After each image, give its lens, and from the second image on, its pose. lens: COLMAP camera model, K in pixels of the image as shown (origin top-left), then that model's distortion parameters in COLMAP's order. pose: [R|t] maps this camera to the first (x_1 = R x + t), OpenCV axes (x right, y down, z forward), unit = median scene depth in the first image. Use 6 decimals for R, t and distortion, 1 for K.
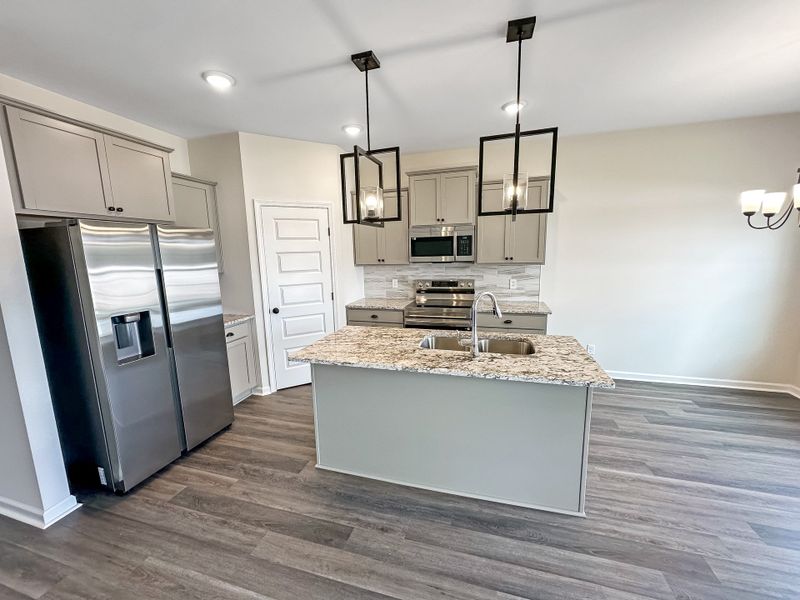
lens RADIAL K [[318.4, 0, 397.2], [0, 318.4, 298.0], [0, 0, 1]] dist [-0.003478, 0.000151]
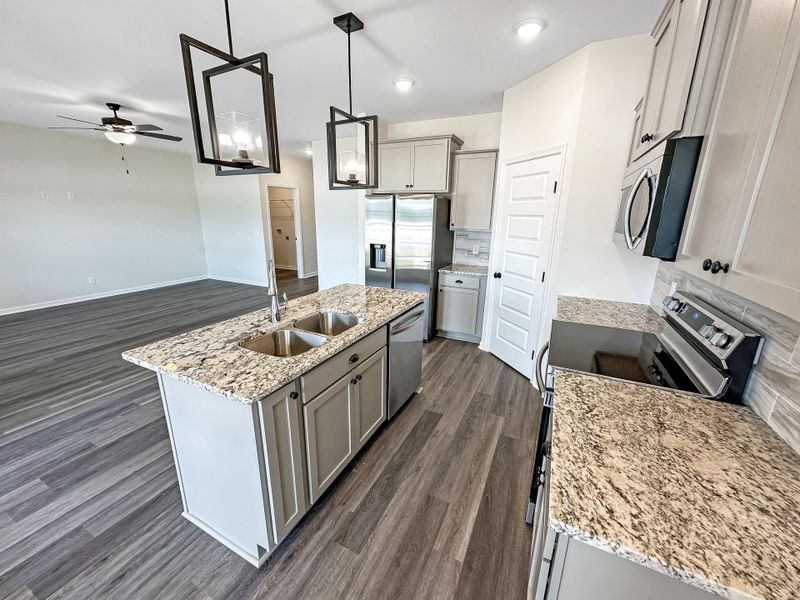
lens RADIAL K [[318.4, 0, 399.0], [0, 318.4, 298.6], [0, 0, 1]] dist [-0.003478, 0.000151]
pose [[-0.163468, 0.270347, -0.948784, 1.247717], [-0.153518, 0.943034, 0.295159, -0.271006], [0.974531, 0.193904, -0.112653, 1.668058]]
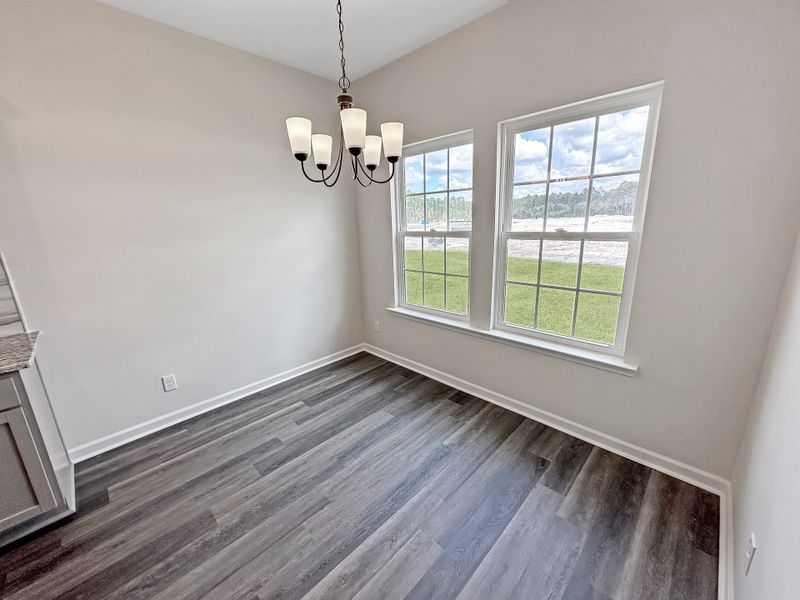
lens RADIAL K [[318.4, 0, 398.4], [0, 318.4, 300.9], [0, 0, 1]] dist [-0.003478, 0.000151]
pose [[0.474619, -0.214816, 0.853575, 0.295676], [0.155416, 0.974977, 0.158952, -0.023161], [-0.866362, 0.057217, 0.496128, 0.263020]]
